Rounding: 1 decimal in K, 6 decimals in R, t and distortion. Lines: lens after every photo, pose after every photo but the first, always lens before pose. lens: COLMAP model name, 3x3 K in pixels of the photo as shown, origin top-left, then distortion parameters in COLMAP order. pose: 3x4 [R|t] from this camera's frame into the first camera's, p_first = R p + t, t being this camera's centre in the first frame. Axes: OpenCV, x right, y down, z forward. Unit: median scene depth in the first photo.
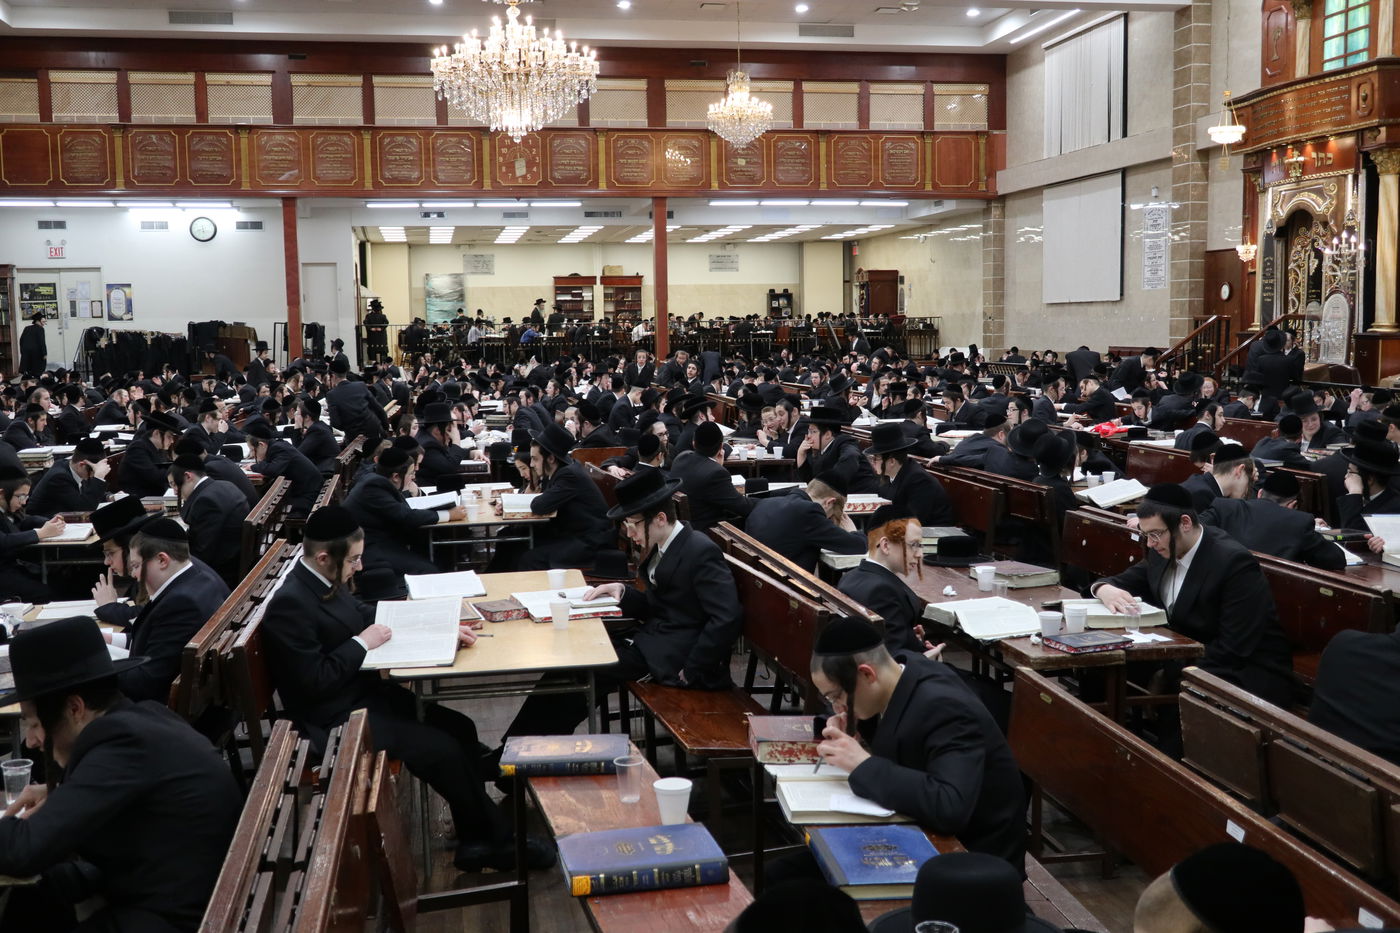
lens RADIAL K [[1430.6, 0, 700.0], [0, 1430.6, 466.5], [0, 0, 1]] dist [0.015819, 0.004707]
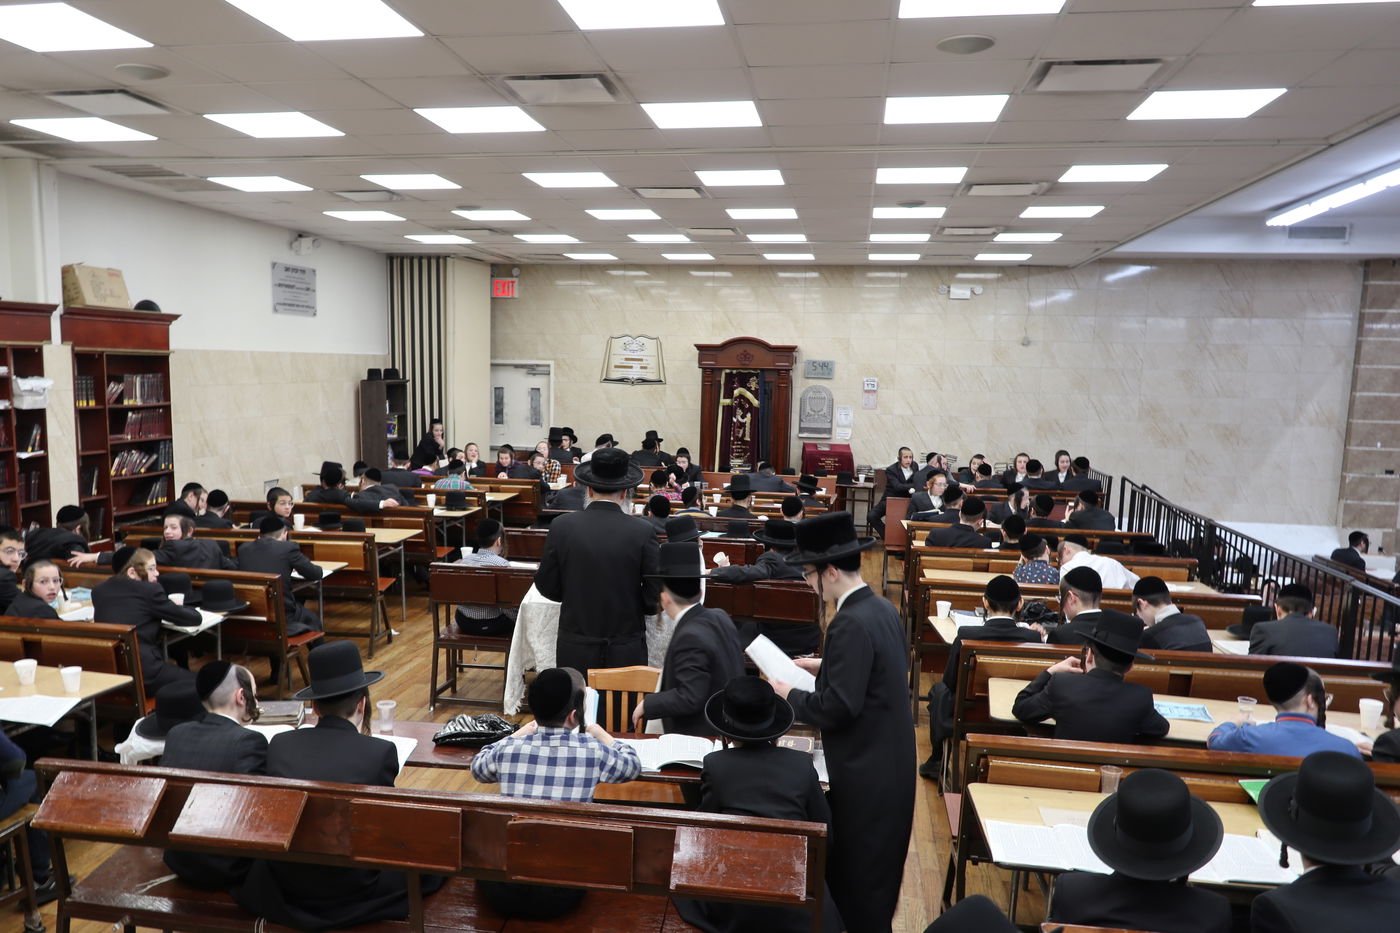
lens RADIAL K [[986.3, 0, 700.0], [0, 986.3, 466.5], [0, 0, 1]] dist [-0.013241, 0.002743]
pose [[0.327525, -0.073491, 0.941980, -0.185577], [0.064488, 0.996384, 0.055313, -0.108652], [-0.942639, 0.042630, 0.331080, 0.846350]]
